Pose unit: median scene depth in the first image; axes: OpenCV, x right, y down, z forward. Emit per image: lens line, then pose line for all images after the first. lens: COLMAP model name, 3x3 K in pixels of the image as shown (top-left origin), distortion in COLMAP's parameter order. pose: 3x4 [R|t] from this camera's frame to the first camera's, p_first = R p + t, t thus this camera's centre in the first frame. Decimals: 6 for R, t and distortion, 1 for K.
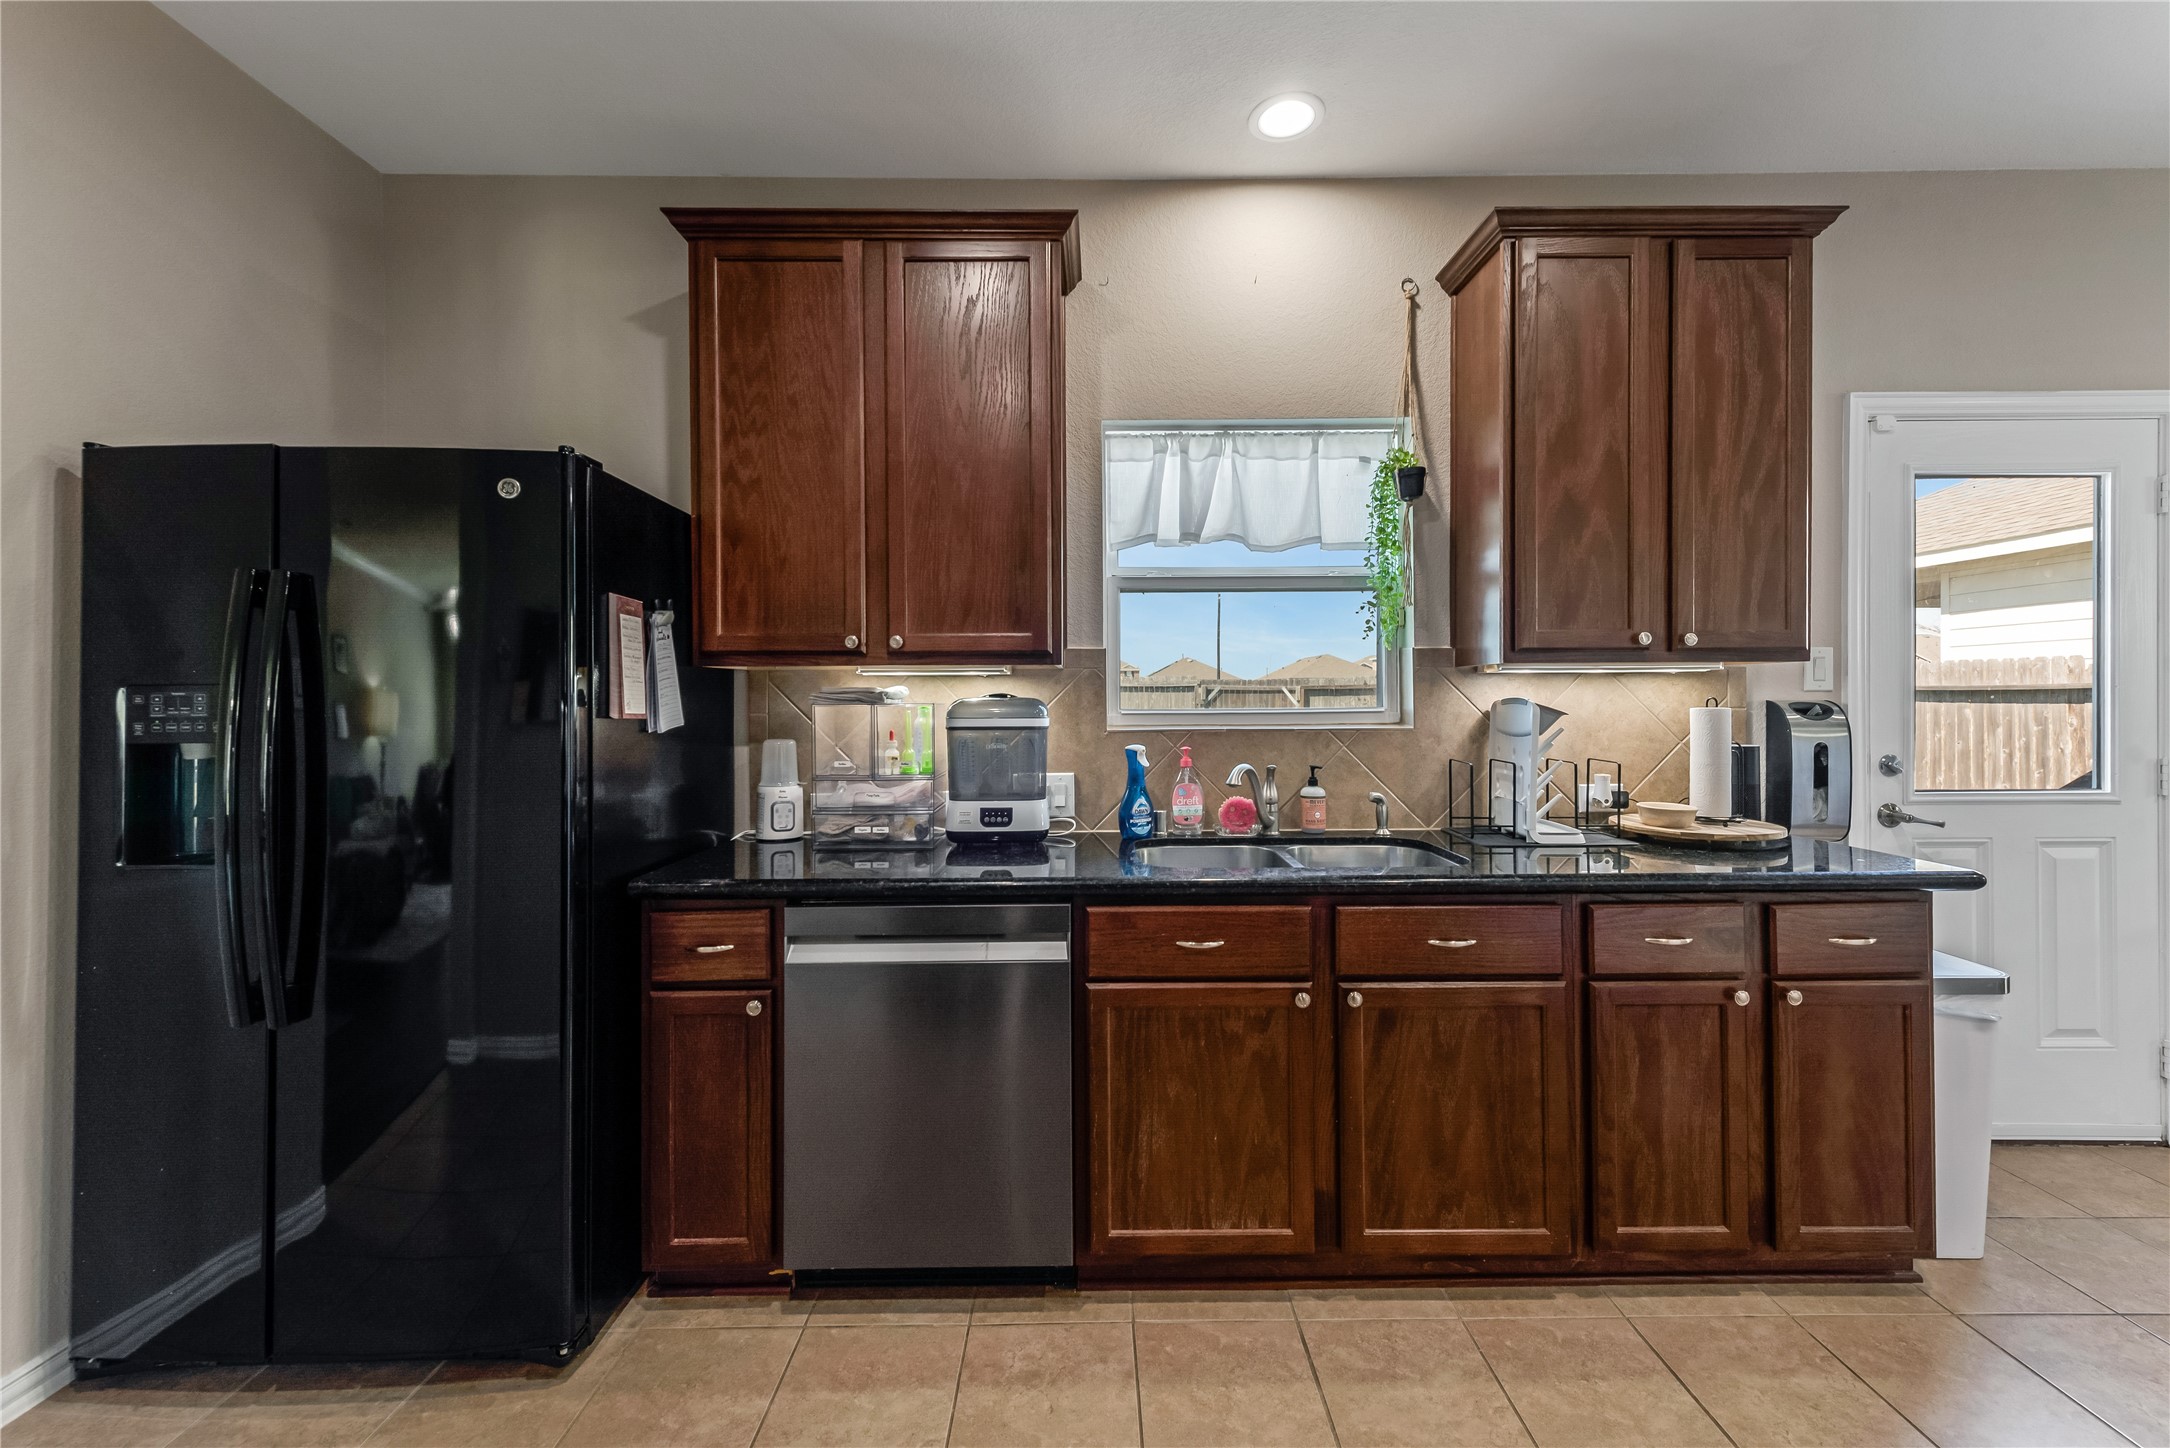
lens RADIAL K [[867.0, 0, 1091.9], [0, 867.0, 702.4], [0, 0, 1]] dist [0.007515, 0.000088]
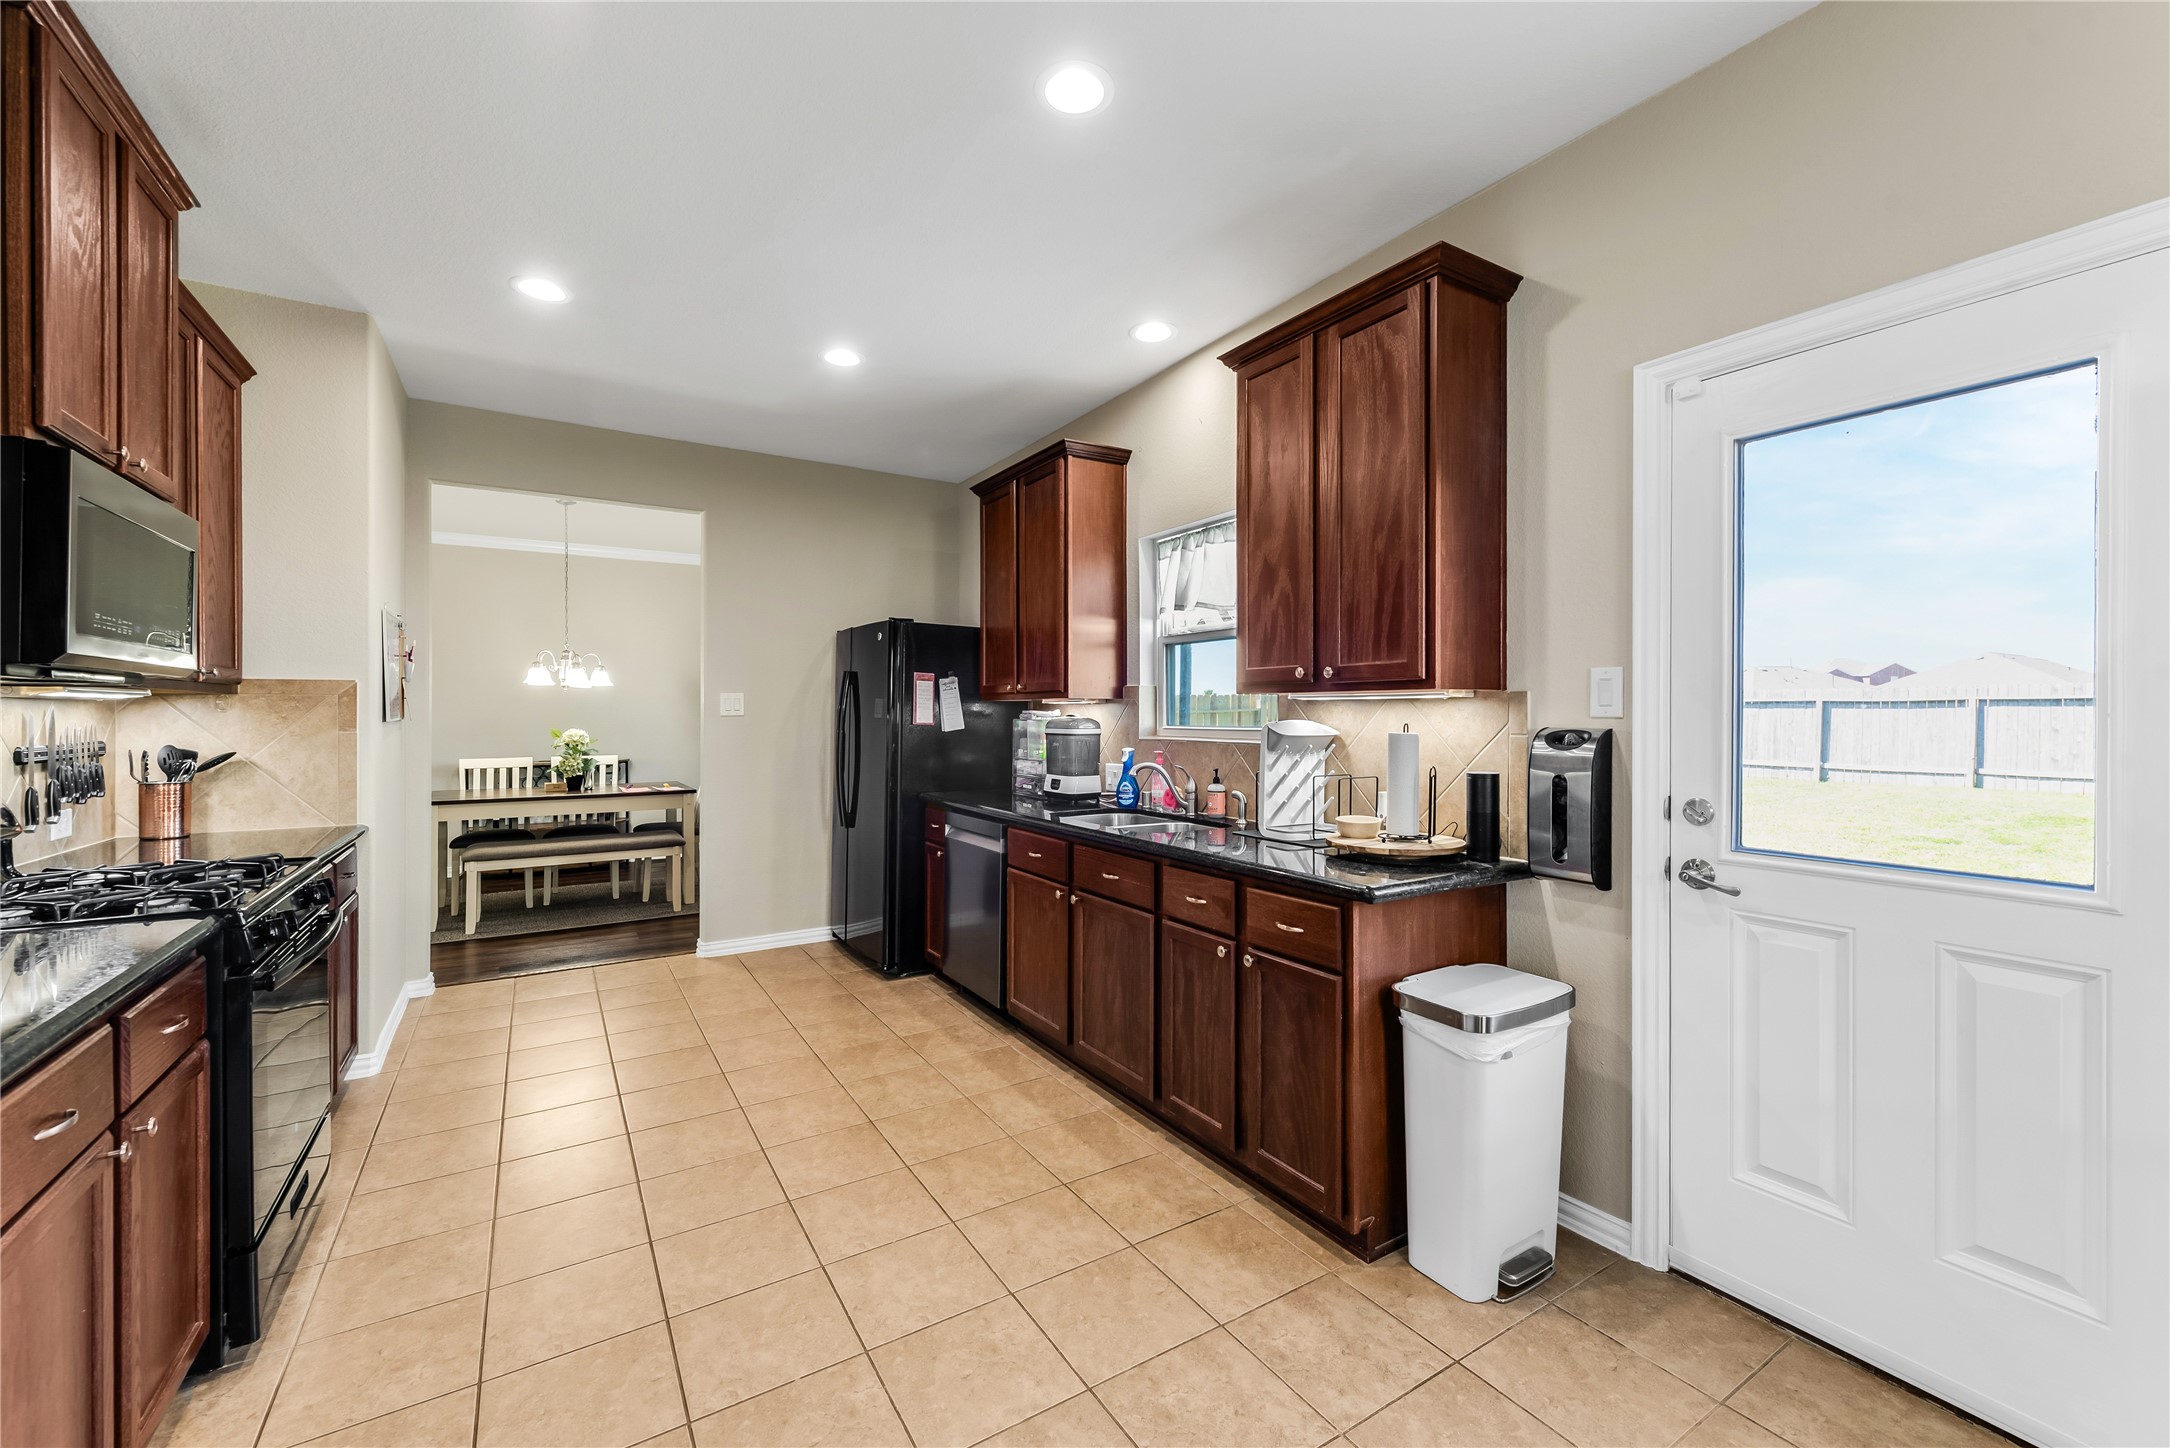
lens RADIAL K [[866.9, 0, 1076.1], [0, 866.9, 715.8], [0, 0, 1]] dist [0.000652, -0.000067]
pose [[0.521599, 0.008279, -0.853150, 1.474775], [-0.007032, 0.999961, 0.005404, -0.018512], [0.853162, 0.003180, 0.521637, 0.111719]]
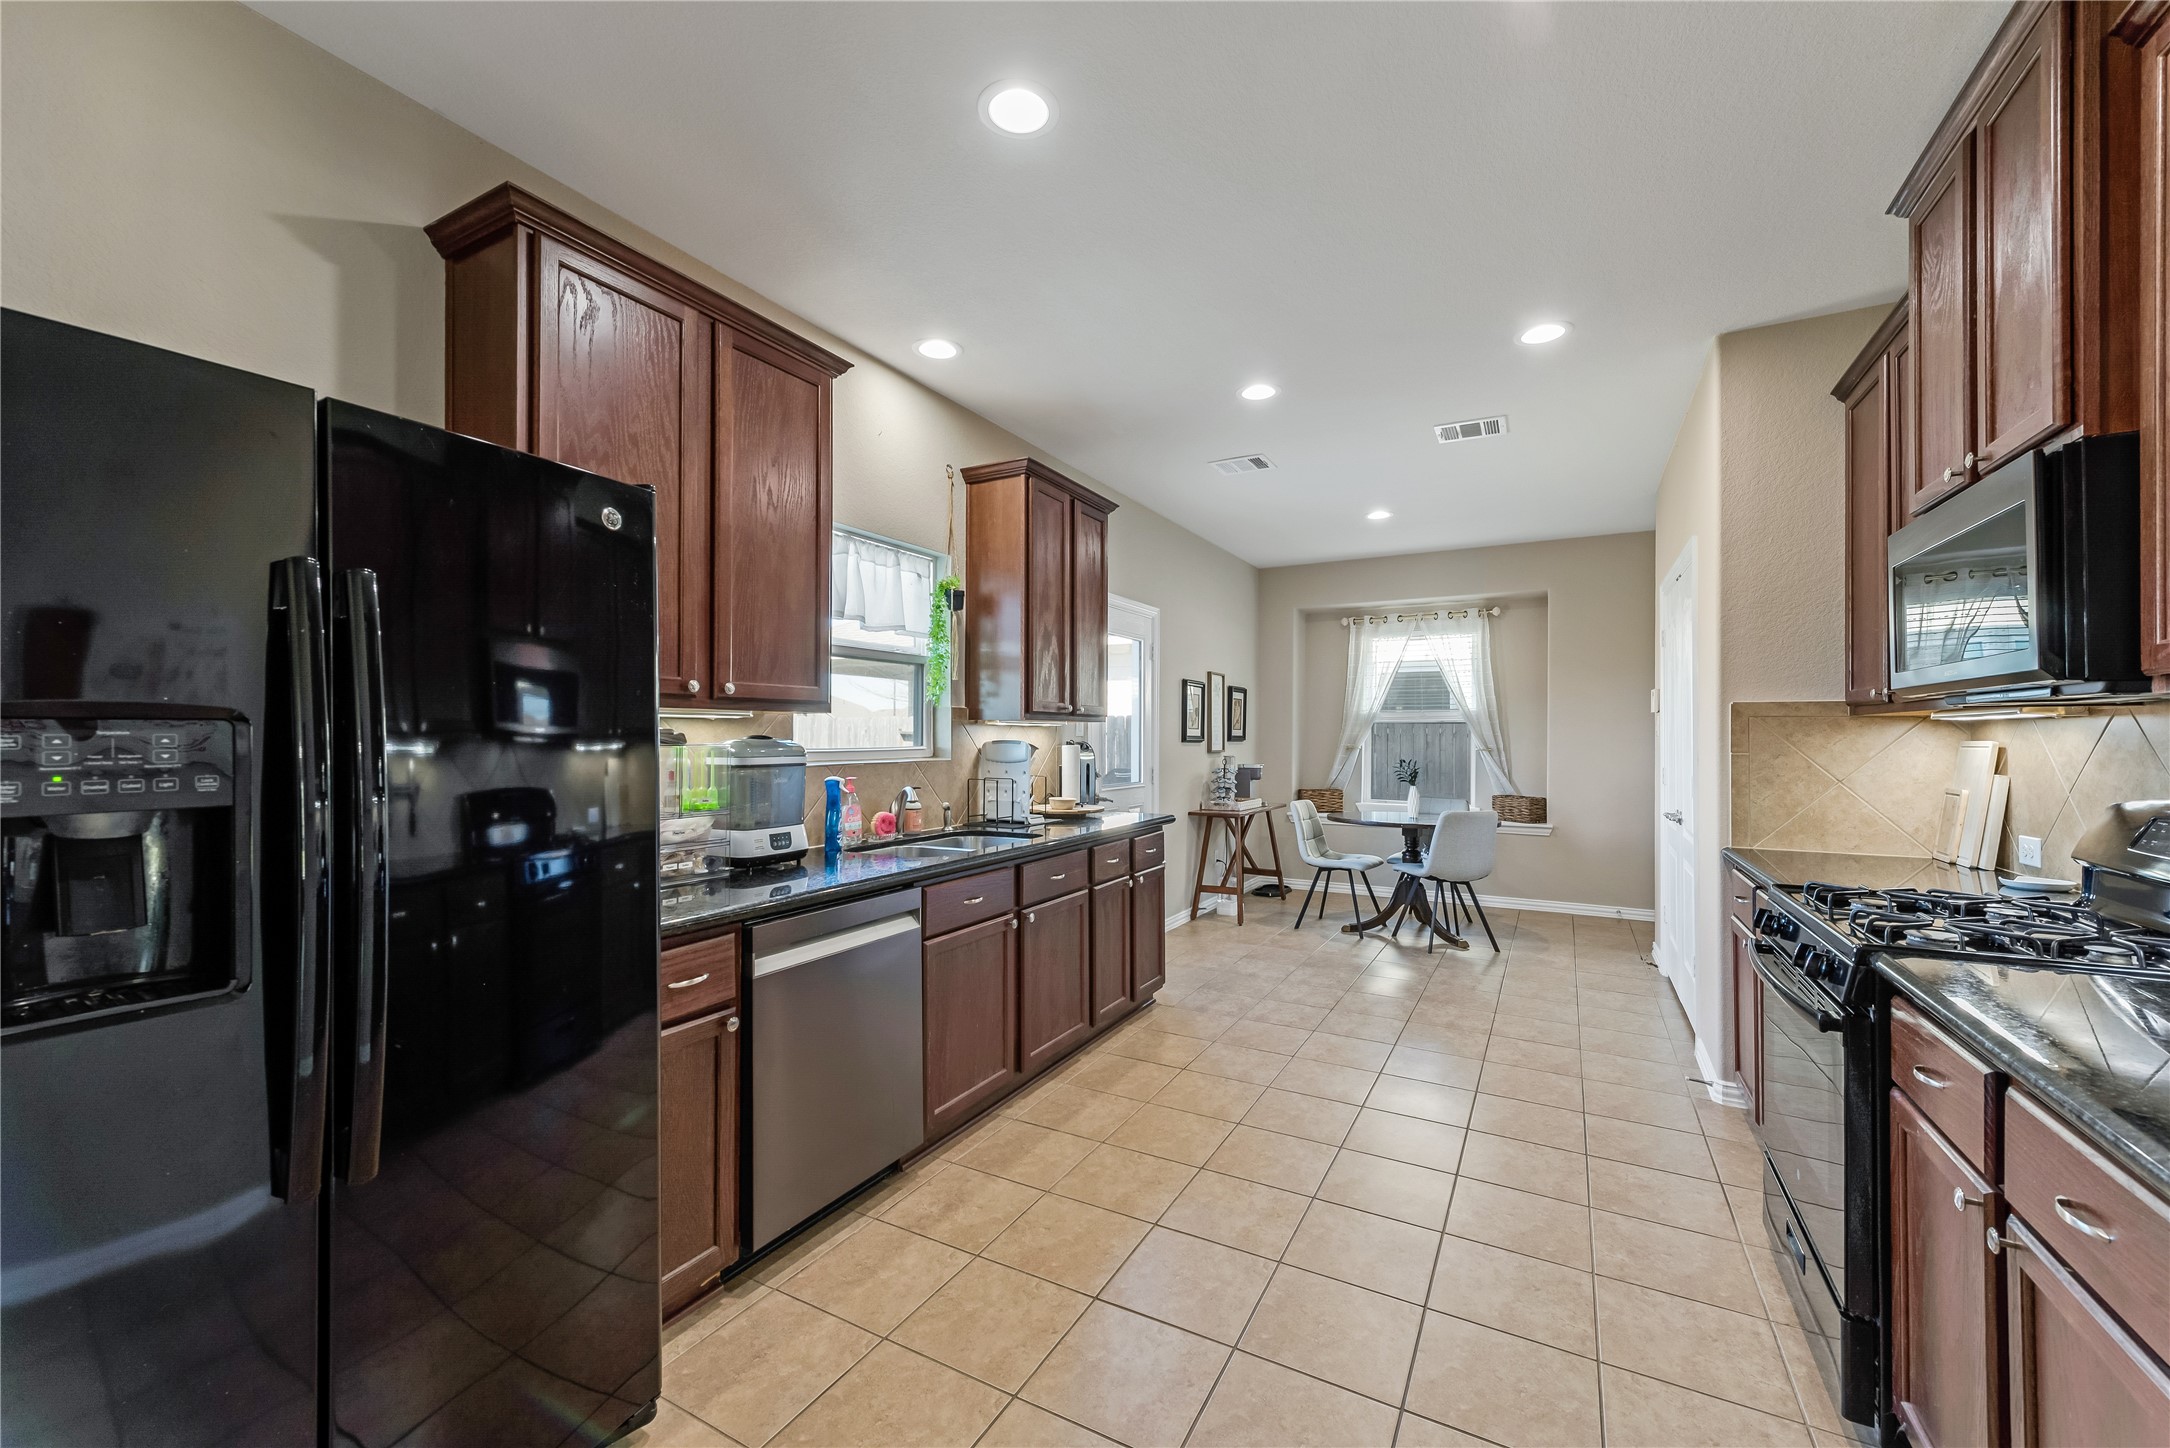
lens RADIAL K [[866.4, 0, 1062.0], [0, 866.4, 728.9], [0, 0, 1]] dist [-0.000501, -0.000039]
pose [[0.501367, 0.012359, 0.865146, -0.967074], [0.000255, 0.999896, -0.014432, -0.002450], [-0.865235, 0.007456, 0.501312, 0.082698]]
